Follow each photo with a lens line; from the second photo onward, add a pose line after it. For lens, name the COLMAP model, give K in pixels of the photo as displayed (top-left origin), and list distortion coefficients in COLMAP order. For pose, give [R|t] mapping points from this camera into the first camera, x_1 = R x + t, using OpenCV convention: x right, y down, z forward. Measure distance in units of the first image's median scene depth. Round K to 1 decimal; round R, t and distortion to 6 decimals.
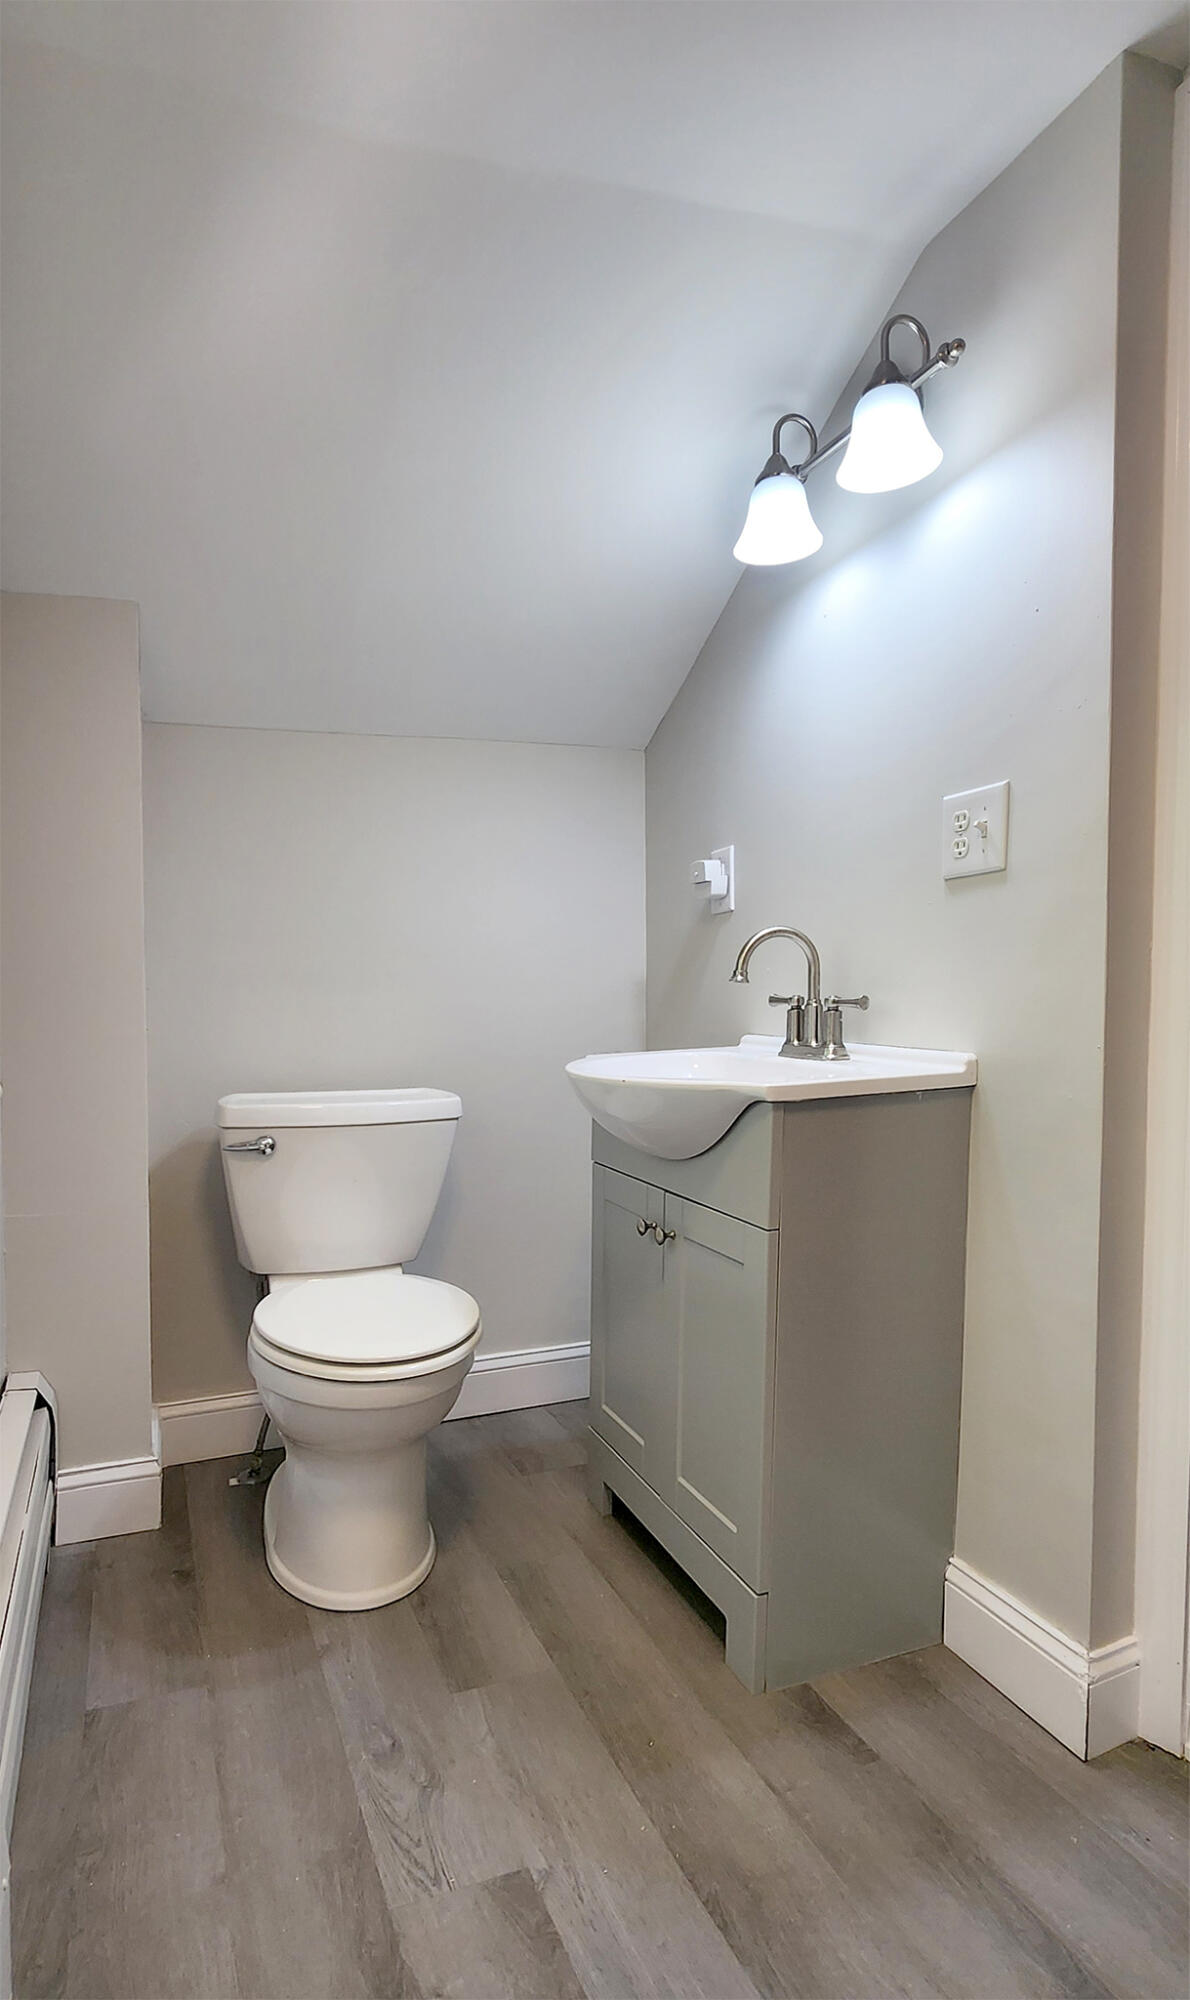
lens RADIAL K [[1154.5, 0, 594.4], [0, 1154.5, 1035.8], [0, 0, 1]] dist [-0.000648, 0.001237]
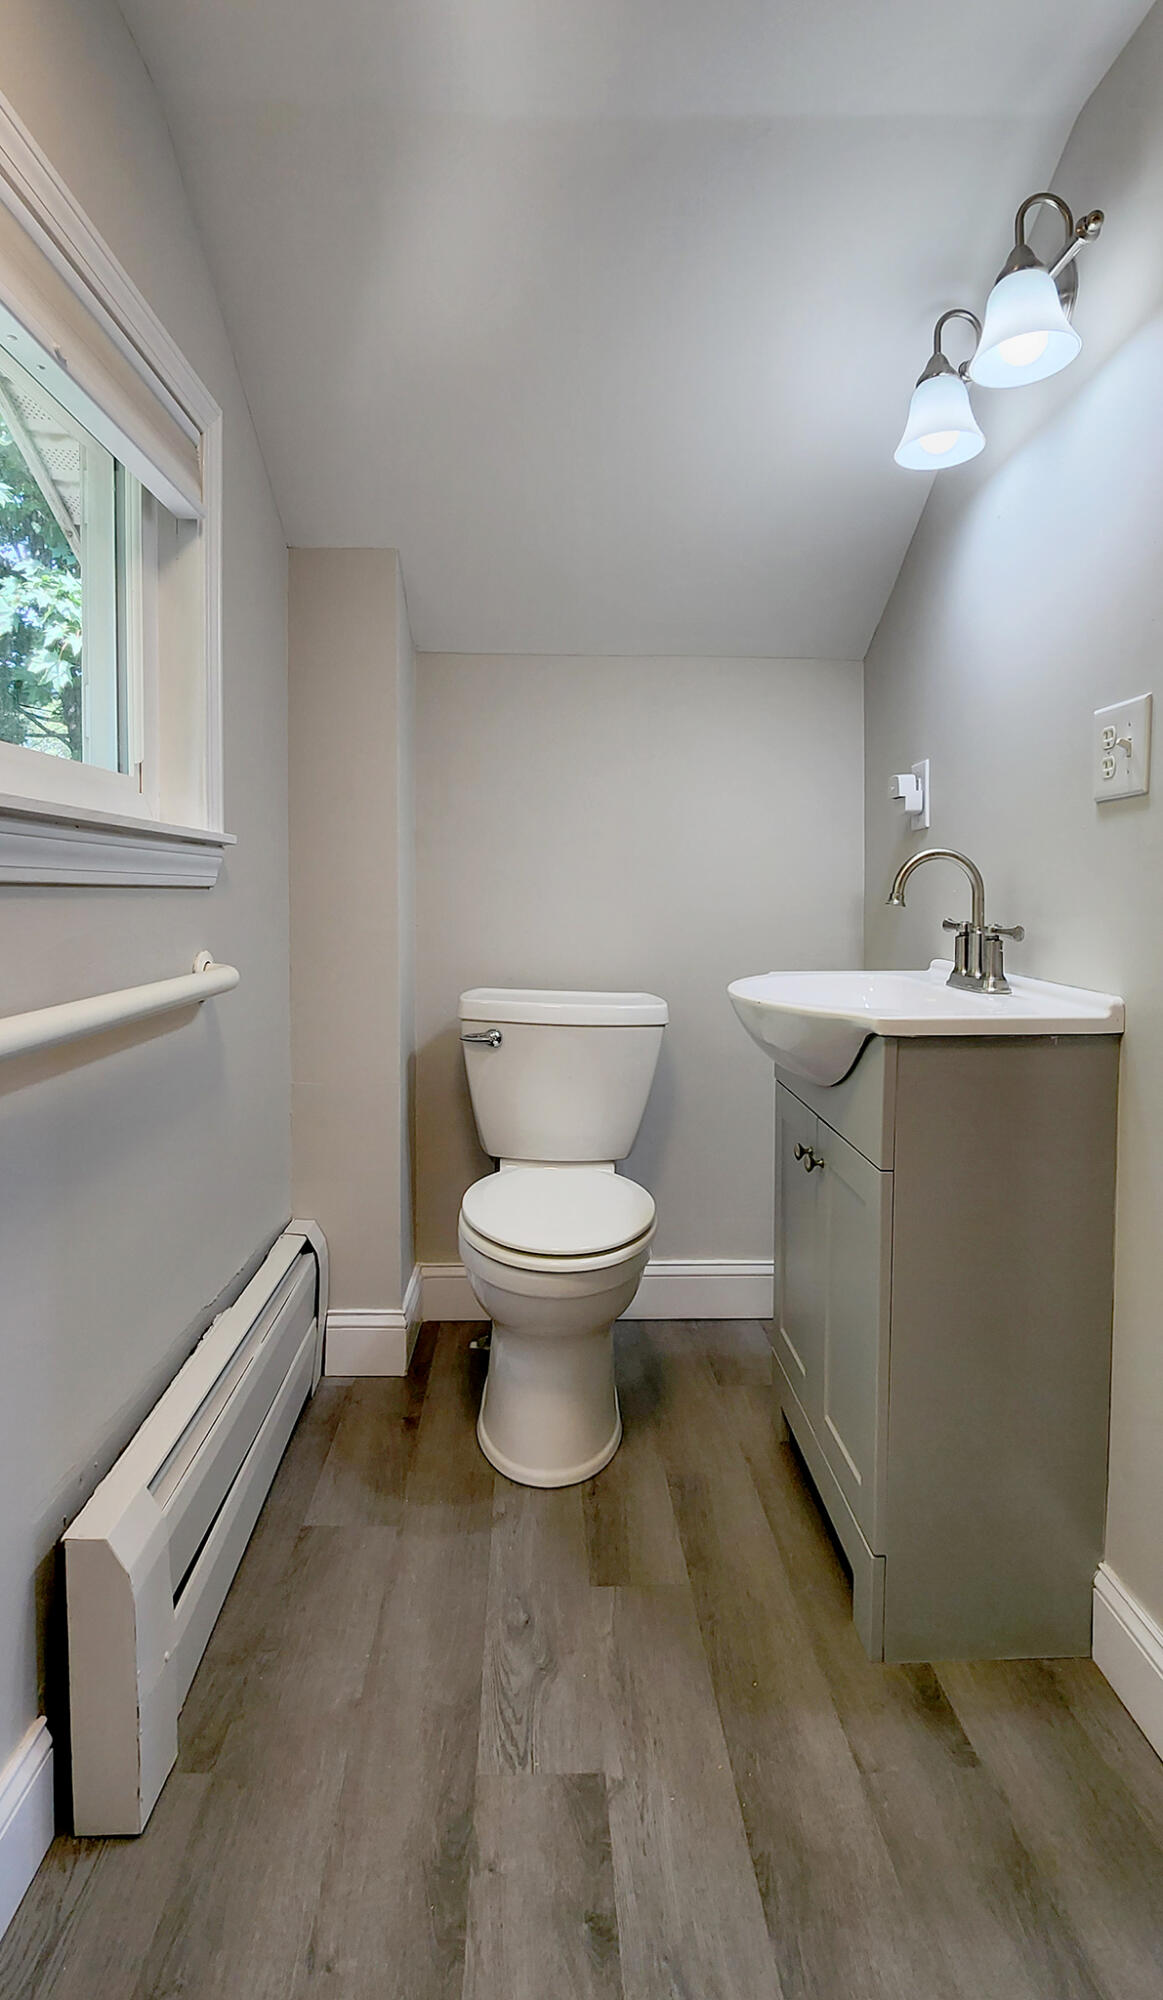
lens RADIAL K [[1139.6, 0, 580.7], [0, 1139.6, 907.9], [0, 0, 1]] dist [0.002465, -0.001080]
pose [[0.939615, 0.033020, -0.340637, 0.206054], [-0.039466, 0.999149, -0.012008, -0.023438], [0.339950, 0.024727, 0.940118, 0.026277]]
